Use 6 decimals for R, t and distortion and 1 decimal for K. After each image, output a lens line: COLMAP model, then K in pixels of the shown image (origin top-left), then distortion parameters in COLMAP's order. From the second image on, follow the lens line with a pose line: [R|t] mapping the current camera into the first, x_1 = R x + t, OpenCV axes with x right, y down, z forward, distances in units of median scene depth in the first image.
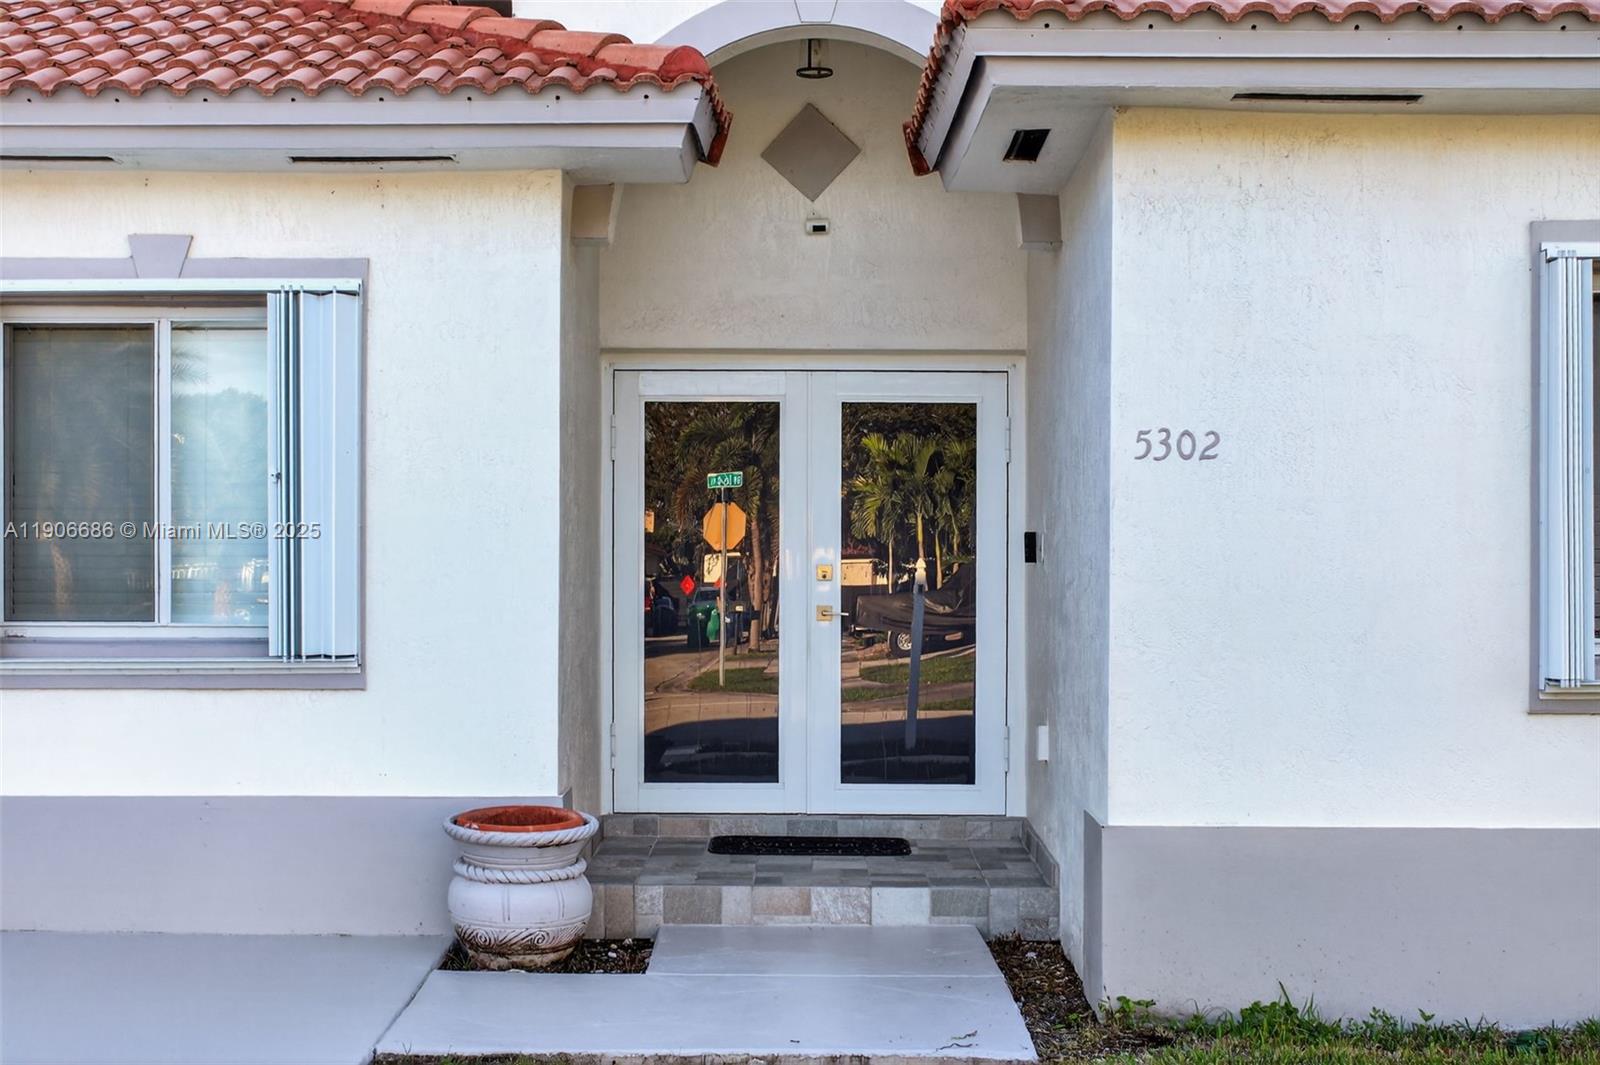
lens RADIAL K [[2449.8, 0, 791.2], [0, 2449.8, 622.8], [0, 0, 1]] dist [-0.043887, 0.000000]
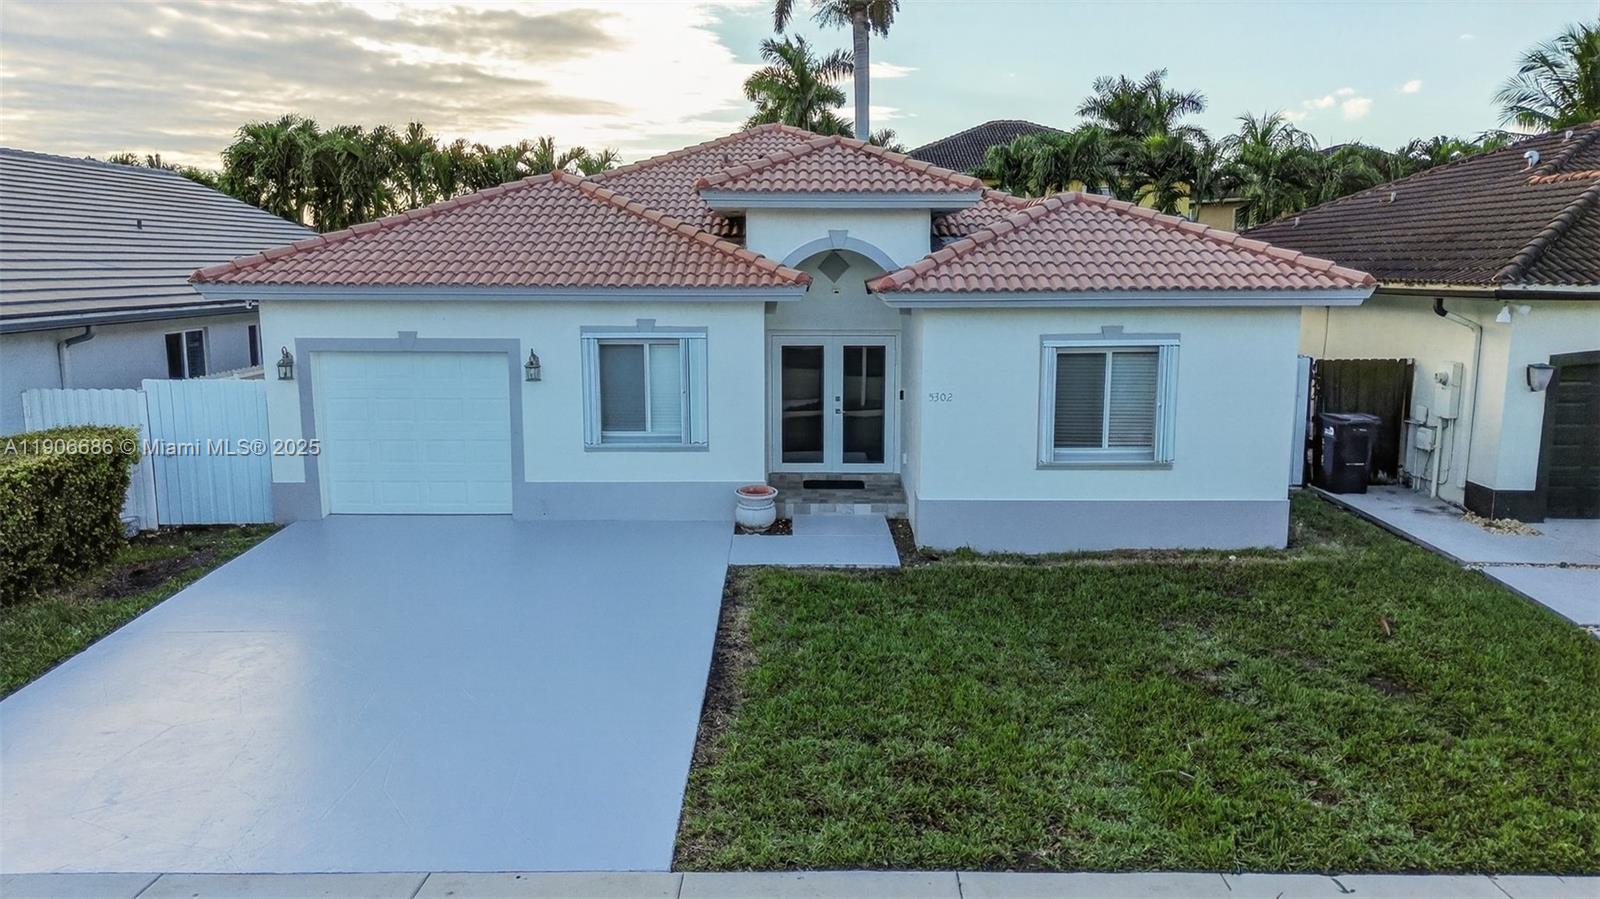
lens RADIAL K [[1138.3, 0, 795.7], [0, 1138.3, 449.3], [0, 0, 1]] dist [0.056261, -0.007825]
pose [[0.999992, -0.003892, -0.000764, -0.049050], [0.003962, 0.988974, 0.148037, -0.212283], [0.000179, -0.148038, 0.988982, -0.589870]]
